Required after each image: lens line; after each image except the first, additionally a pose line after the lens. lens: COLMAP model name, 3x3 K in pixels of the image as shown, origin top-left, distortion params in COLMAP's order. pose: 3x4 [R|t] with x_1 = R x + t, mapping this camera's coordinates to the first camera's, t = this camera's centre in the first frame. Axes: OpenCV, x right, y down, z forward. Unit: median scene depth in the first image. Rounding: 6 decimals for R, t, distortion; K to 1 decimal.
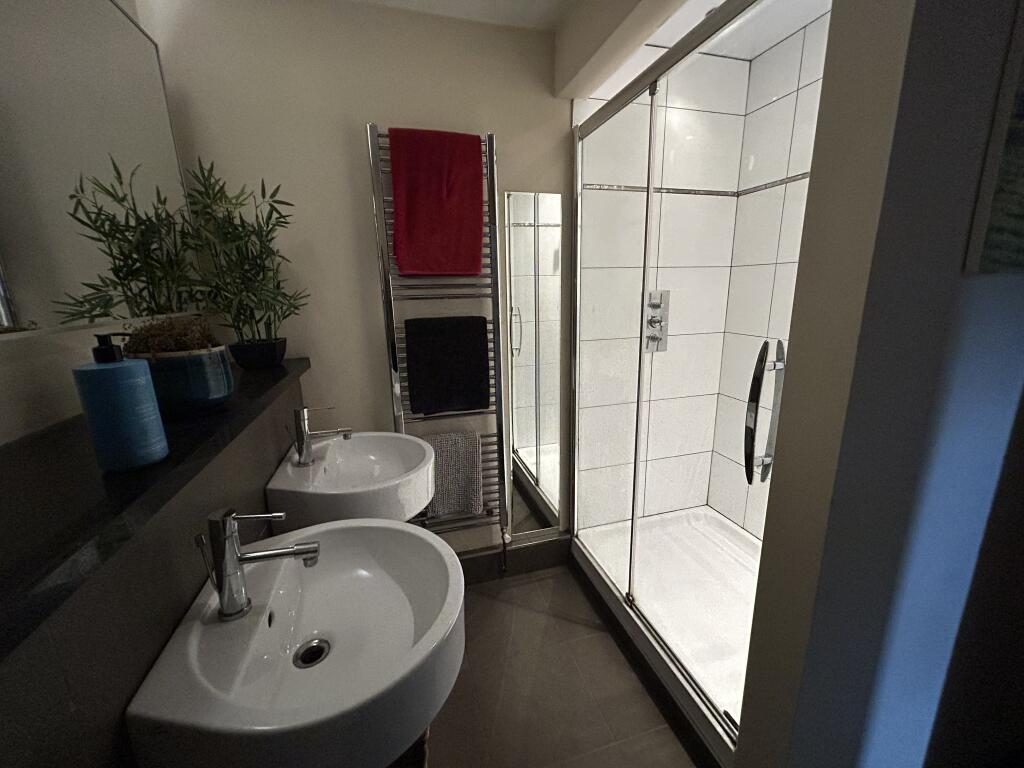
lens RADIAL K [[409.9, 0, 512.9], [0, 409.9, 381.2], [0, 0, 1]] dist [-0.003762, 0.000025]
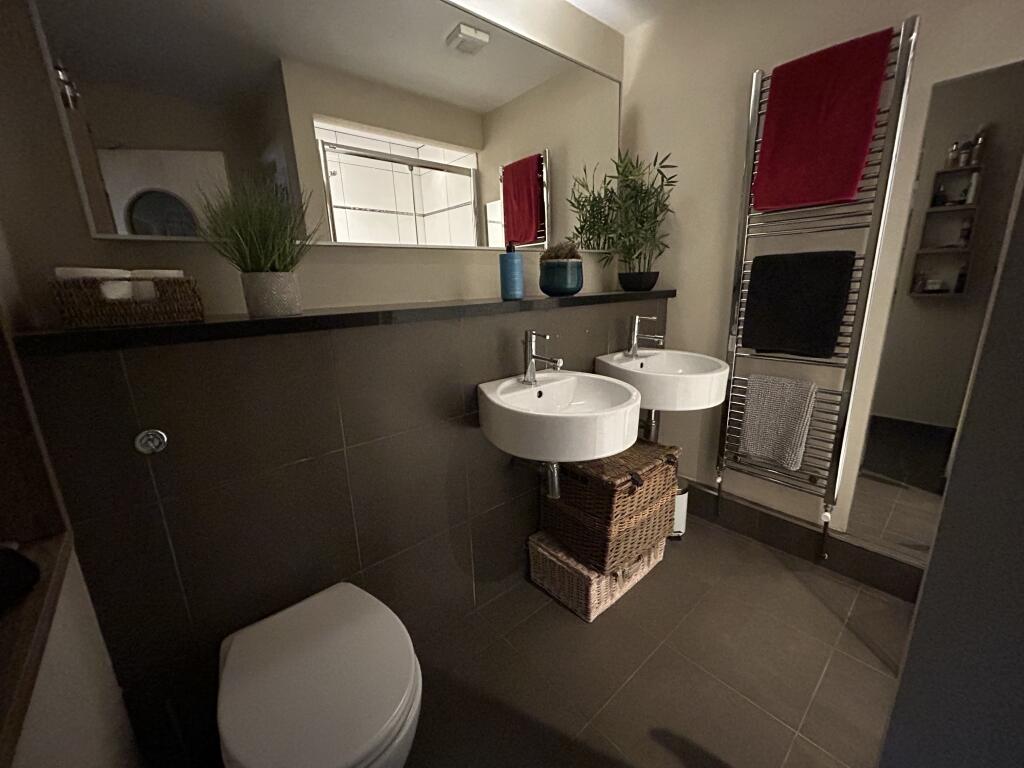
lens RADIAL K [[409.9, 0, 520.0], [0, 409.9, 383.5], [0, 0, 1]] dist [-0.003762, 0.000025]
pose [[0.429859, 0.220228, -0.875626, 0.563496], [-0.183875, 0.970826, 0.153904, 0.139142], [0.883975, 0.094849, 0.457813, 0.019159]]
